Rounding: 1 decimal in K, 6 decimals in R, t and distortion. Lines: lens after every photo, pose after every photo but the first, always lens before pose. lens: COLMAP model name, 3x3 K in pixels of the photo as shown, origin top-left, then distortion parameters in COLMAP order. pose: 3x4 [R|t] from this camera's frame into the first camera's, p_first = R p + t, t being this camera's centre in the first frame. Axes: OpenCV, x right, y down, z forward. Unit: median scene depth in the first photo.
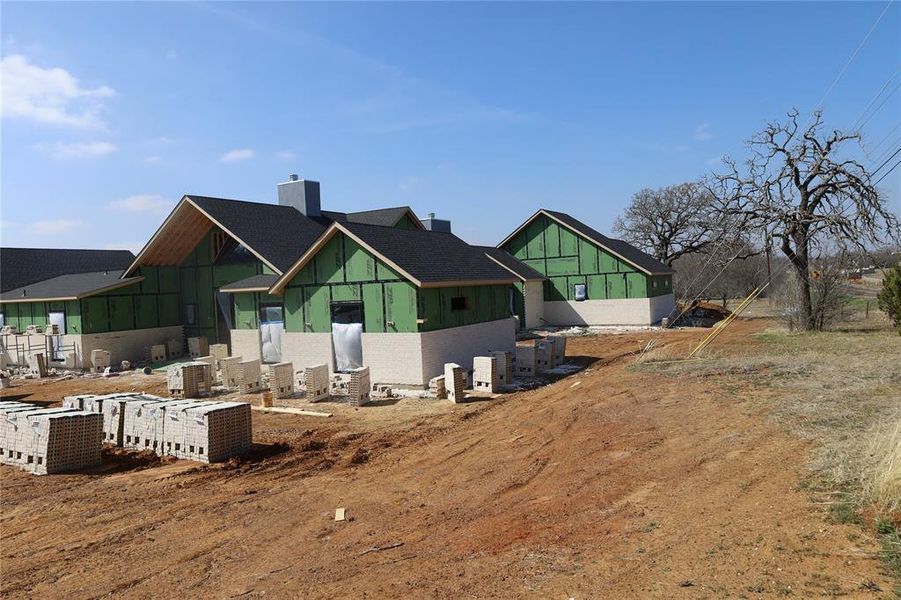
lens RADIAL K [[610.0, 0, 452.2], [0, 610.0, 302.4], [0, 0, 1]] dist [-0.017229, 0.002003]
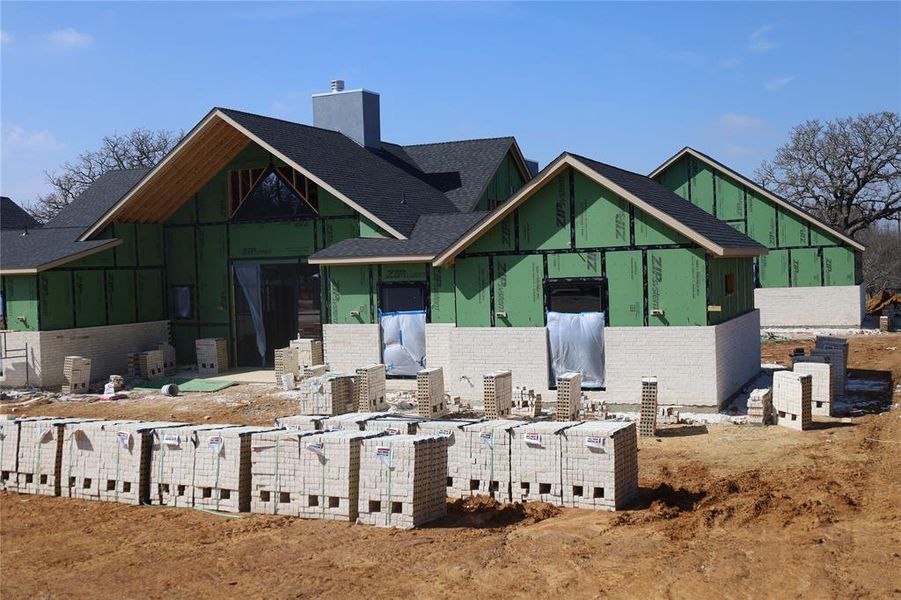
lens RADIAL K [[985.1, 0, 450.5], [0, 985.1, 300.0], [0, 0, 1]] dist [-0.009621, 0.011118]
pose [[0.996300, 0.010422, 0.085307, -0.377009], [-0.010577, 0.999943, 0.001375, 0.020307], [-0.085288, -0.002272, 0.996354, -0.026321]]
